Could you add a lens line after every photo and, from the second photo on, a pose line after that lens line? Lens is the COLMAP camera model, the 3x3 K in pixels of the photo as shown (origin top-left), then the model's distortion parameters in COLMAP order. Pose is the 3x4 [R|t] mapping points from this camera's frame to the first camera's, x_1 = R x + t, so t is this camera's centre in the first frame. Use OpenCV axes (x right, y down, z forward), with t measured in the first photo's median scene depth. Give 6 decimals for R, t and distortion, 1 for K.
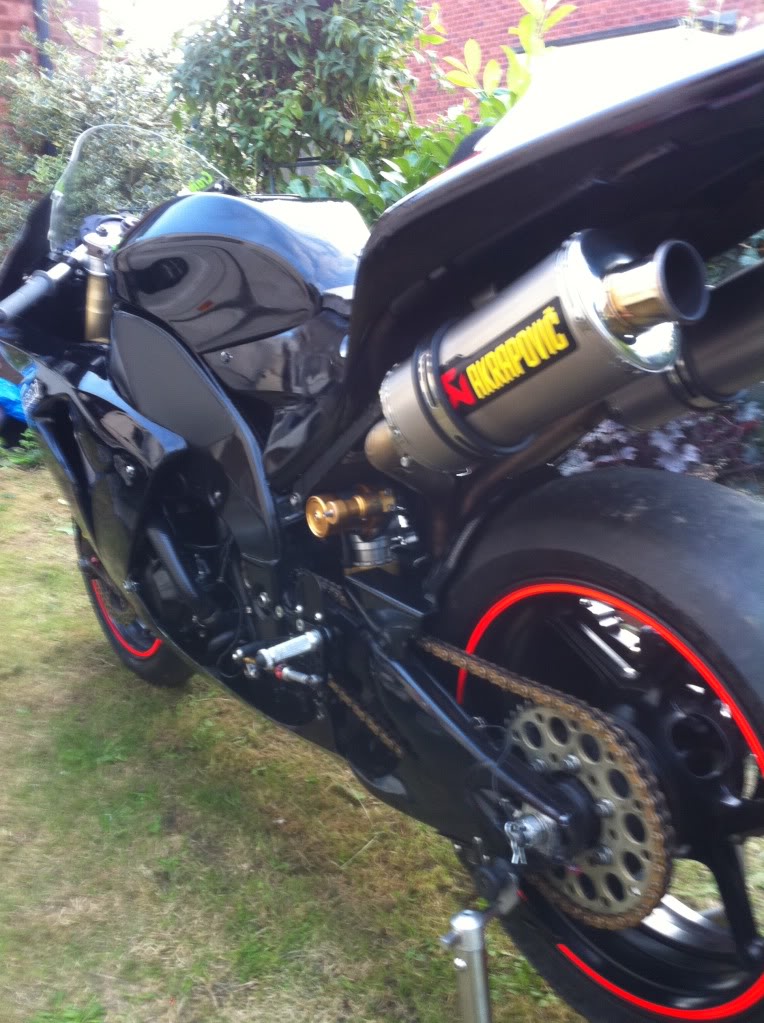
lens RADIAL K [[940.6, 0, 382.0], [0, 940.6, 511.5], [0, 0, 1]] dist [0.076457, -0.253199]
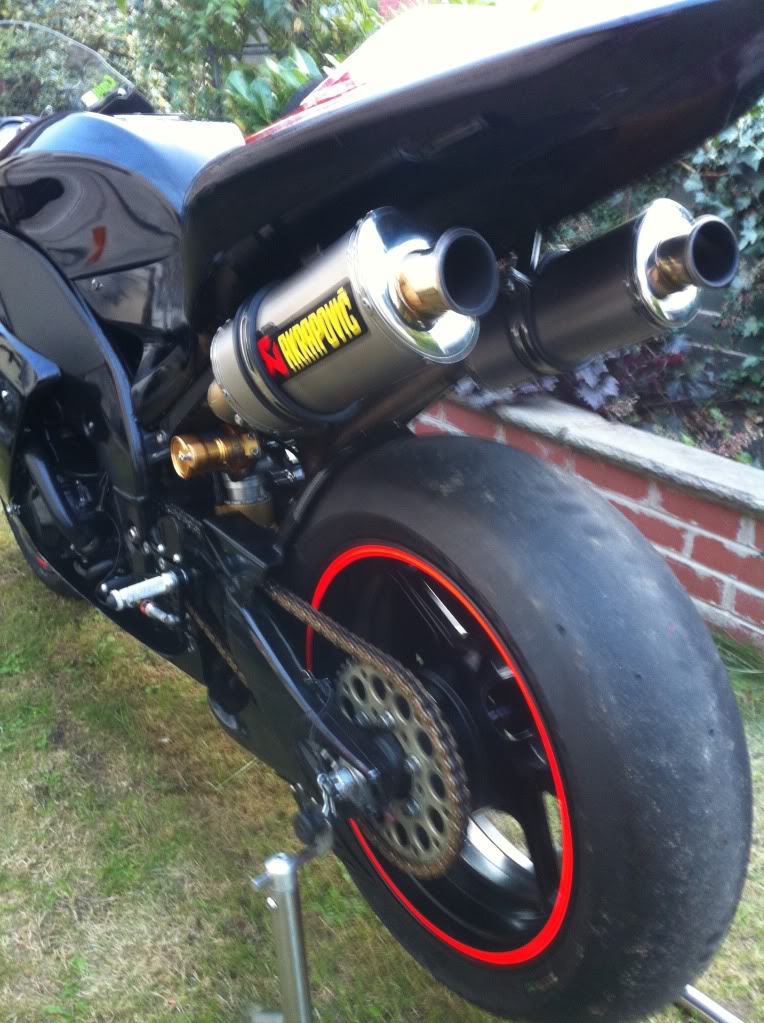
lens RADIAL K [[946.6, 0, 382.0], [0, 946.6, 511.5], [0, 0, 1]] dist [0.088011, -0.291454]
pose [[0.998882, 0.039089, 0.026586, 0.113605], [-0.041801, 0.992991, 0.110547, -0.054565], [-0.022078, -0.111535, 0.993515, -0.005980]]
